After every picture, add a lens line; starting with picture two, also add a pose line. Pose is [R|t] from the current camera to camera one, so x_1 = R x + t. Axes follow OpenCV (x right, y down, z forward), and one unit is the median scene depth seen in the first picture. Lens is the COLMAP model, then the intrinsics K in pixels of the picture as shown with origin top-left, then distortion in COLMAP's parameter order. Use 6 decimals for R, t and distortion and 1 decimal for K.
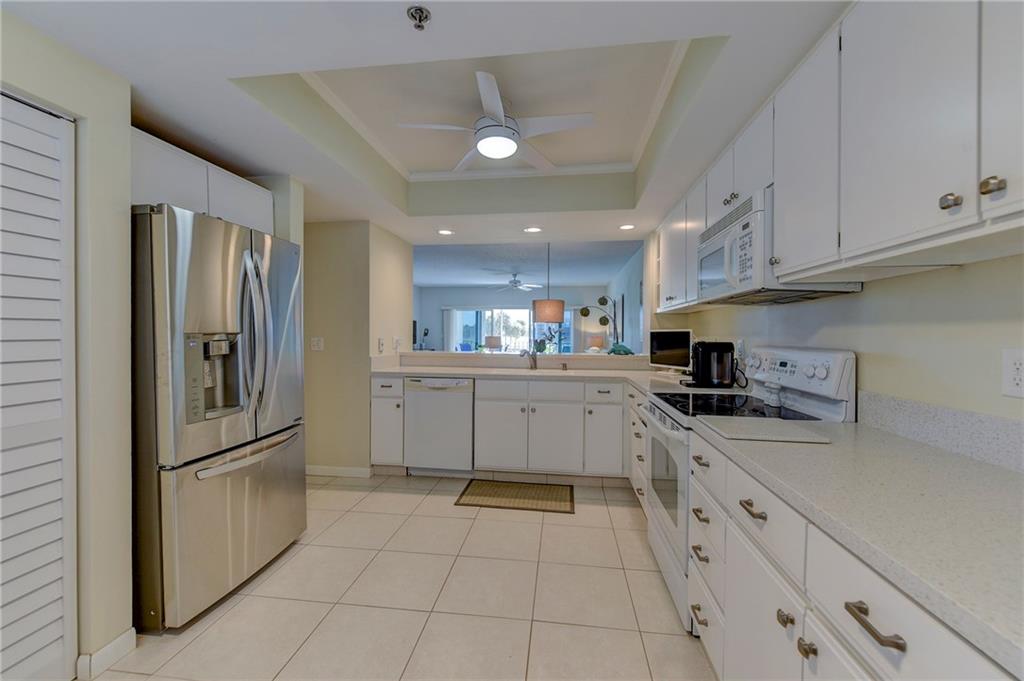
lens RADIAL K [[405.9, 0, 512.0], [0, 405.9, 340.5], [0, 0, 1]] dist [-0.000972, -0.000267]
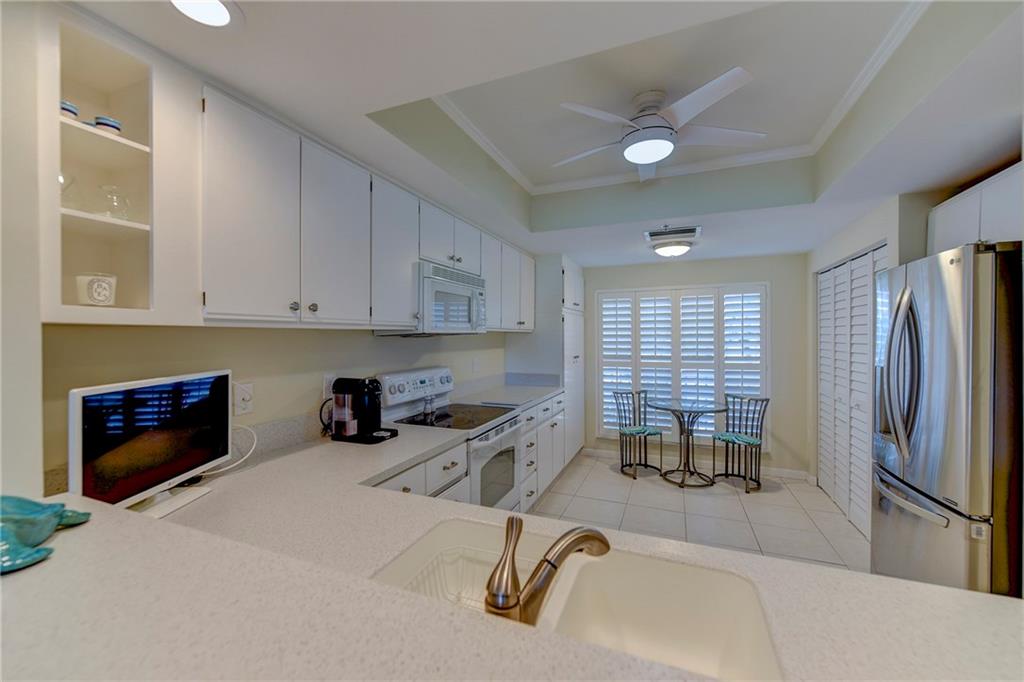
lens RADIAL K [[401.8, 0, 512.3], [0, 401.8, 338.4], [0, 0, 1]] dist [0.002251, -0.001306]
pose [[-0.968324, -0.008019, 0.249567, 0.008359], [-0.001675, 0.999670, 0.025621, -0.030103], [-0.249690, 0.024392, -0.968019, 0.543798]]
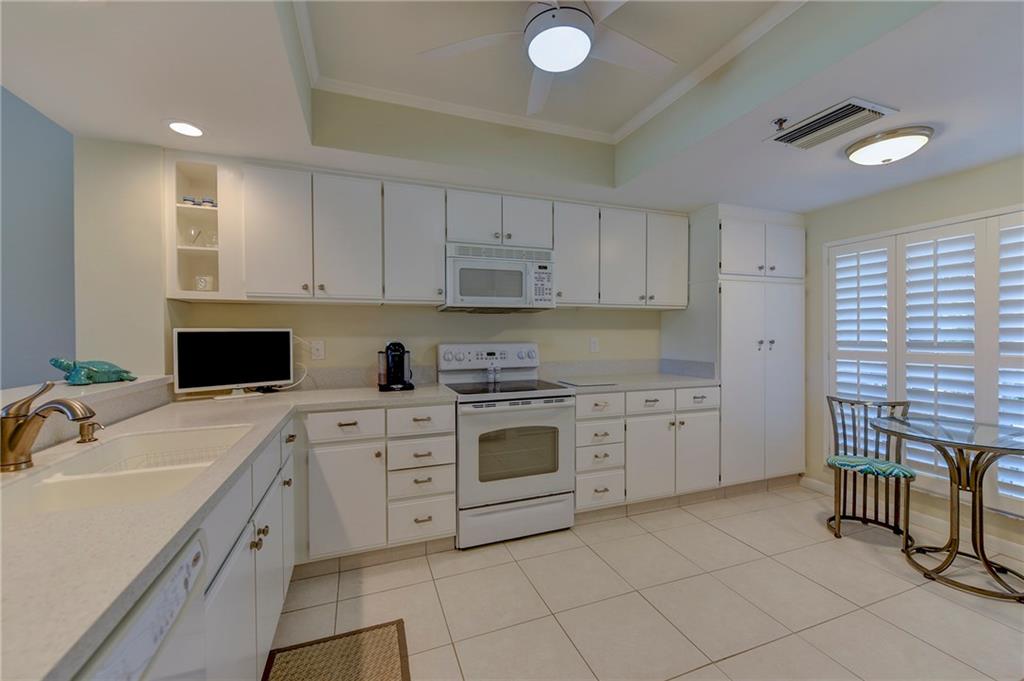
lens RADIAL K [[411.1, 0, 513.6], [0, 411.1, 336.8], [0, 0, 1]] dist [0.010920, -0.000290]
pose [[-0.475702, -0.010945, 0.879538, -0.172169], [0.016648, 0.999631, 0.021444, -0.008889], [-0.879449, 0.024844, -0.475345, 0.400743]]
